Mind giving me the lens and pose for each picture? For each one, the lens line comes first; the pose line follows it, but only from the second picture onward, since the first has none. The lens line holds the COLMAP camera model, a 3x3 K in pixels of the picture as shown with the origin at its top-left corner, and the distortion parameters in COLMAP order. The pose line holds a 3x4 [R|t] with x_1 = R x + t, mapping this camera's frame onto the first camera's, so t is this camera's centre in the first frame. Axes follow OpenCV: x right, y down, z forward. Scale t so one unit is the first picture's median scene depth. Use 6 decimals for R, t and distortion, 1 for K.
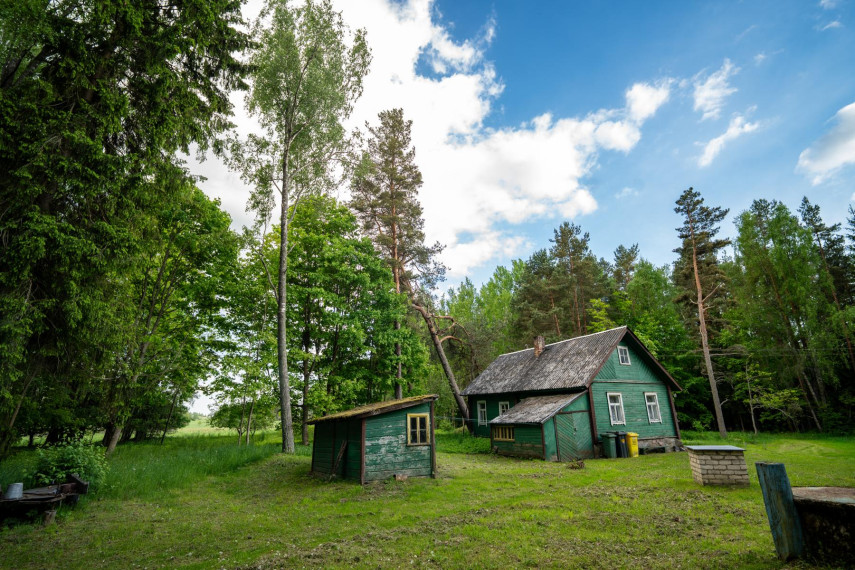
lens RADIAL K [[393.6, 0, 438.8], [0, 393.6, 290.2], [0, 0, 1]] dist [-0.001796, -0.002213]
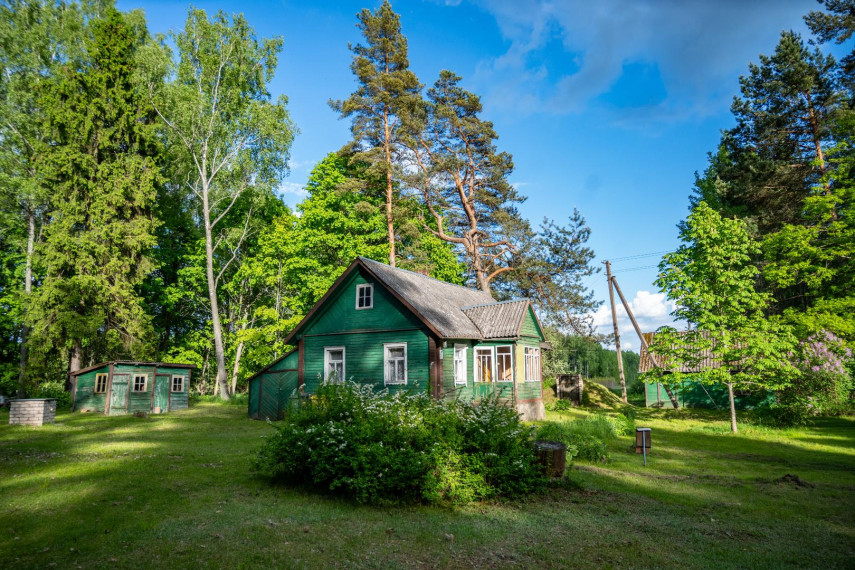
lens RADIAL K [[569.6, 0, 422.9], [0, 569.6, 289.1], [0, 0, 1]] dist [-0.000132, 0.002274]
pose [[0.524169, -0.120706, -0.843016, 0.904504], [0.259699, 0.965410, 0.023244, 0.098819], [0.811051, -0.231115, 0.537385, 0.327493]]
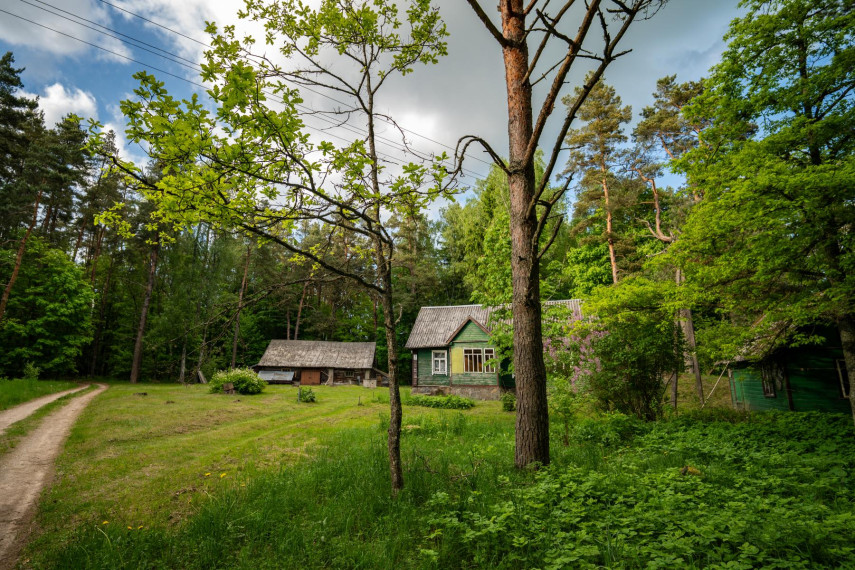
lens RADIAL K [[448.8, 0, 376.8], [0, 448.8, 280.4], [0, 0, 1]] dist [0.001733, -0.005521]
pose [[-0.769398, -0.134241, -0.624504, 1.027261], [0.192795, 0.883271, -0.427391, 0.419186], [0.608980, -0.449235, -0.653706, 1.266480]]
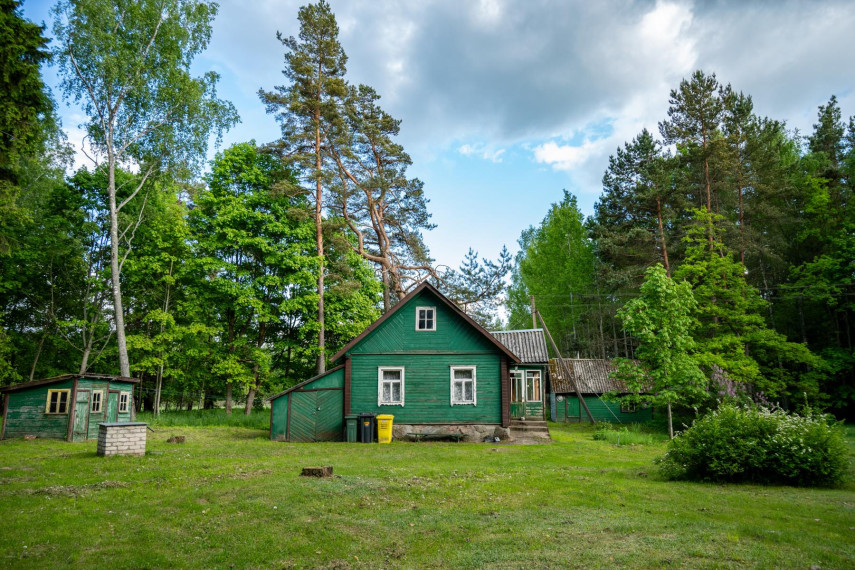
lens RADIAL K [[592.7, 0, 439.6], [0, 592.7, 301.5], [0, 0, 1]] dist [0.003364, -0.001481]
pose [[0.867660, -0.058887, -0.493659, 0.671985], [0.137773, 0.982551, 0.124947, -0.004242], [0.477687, -0.176425, 0.860633, 0.019642]]
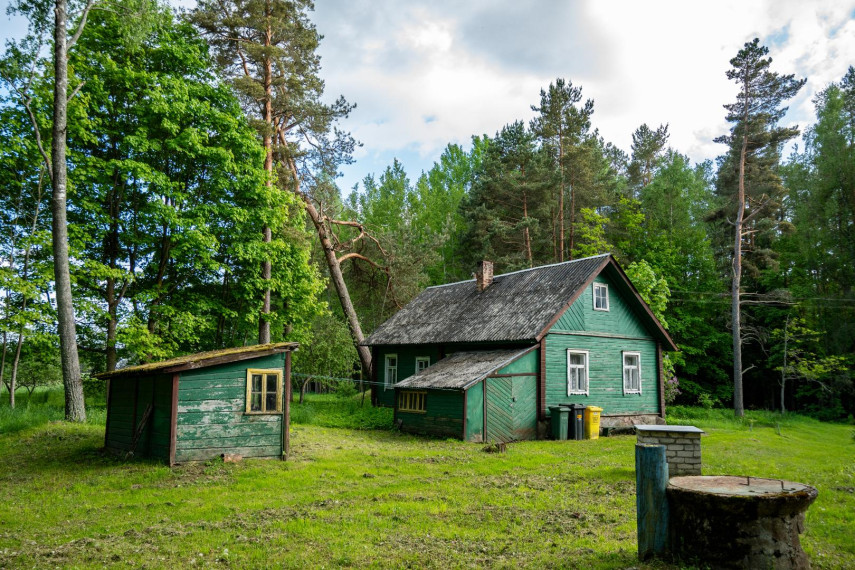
lens RADIAL K [[633.2, 0, 421.6], [0, 633.2, 296.8], [0, 0, 1]] dist [-0.008429, 0.019166]
pose [[0.993456, 0.046625, 0.104261, 0.034049], [-0.065030, 0.981371, 0.180780, -0.006103], [-0.093890, -0.186377, 0.977982, -0.017506]]
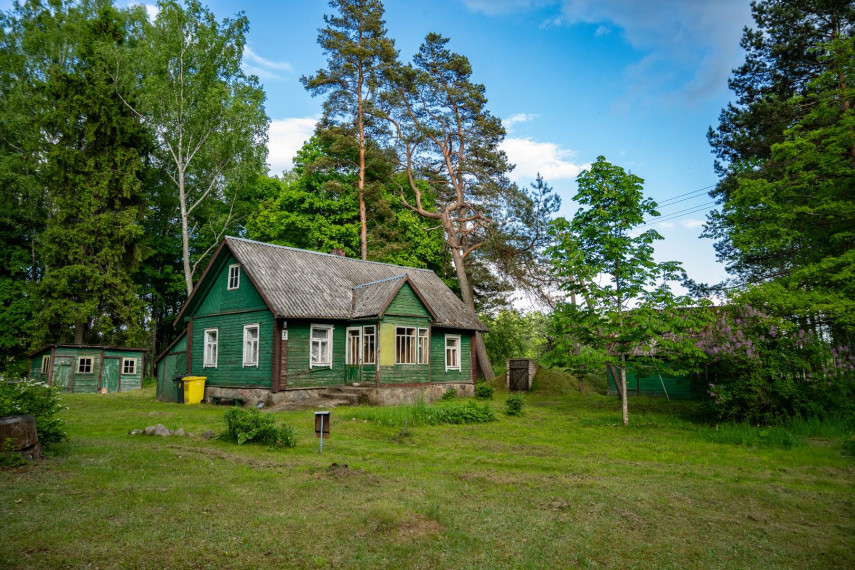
lens RADIAL K [[592.7, 0, 429.5], [0, 592.7, 300.1], [0, 0, 1]] dist [0.003364, -0.001481]
pose [[0.345298, -0.089854, -0.934182, 1.014802], [0.283985, 0.958744, 0.012751, 0.186435], [0.894495, -0.269697, 0.356570, 0.582979]]
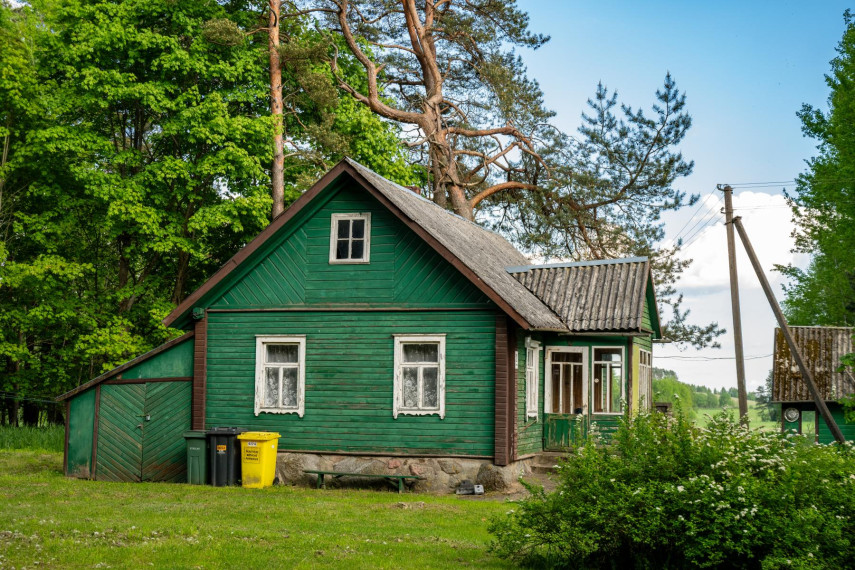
lens RADIAL K [[1284.9, 0, 419.1], [0, 1284.9, 284.2], [0, 0, 1]] dist [0.032622, 0.000000]
pose [[0.701853, -0.035473, -0.711438, 0.866880], [0.188067, 0.972548, 0.137041, 0.034832], [0.687047, -0.229981, 0.689257, 0.129750]]
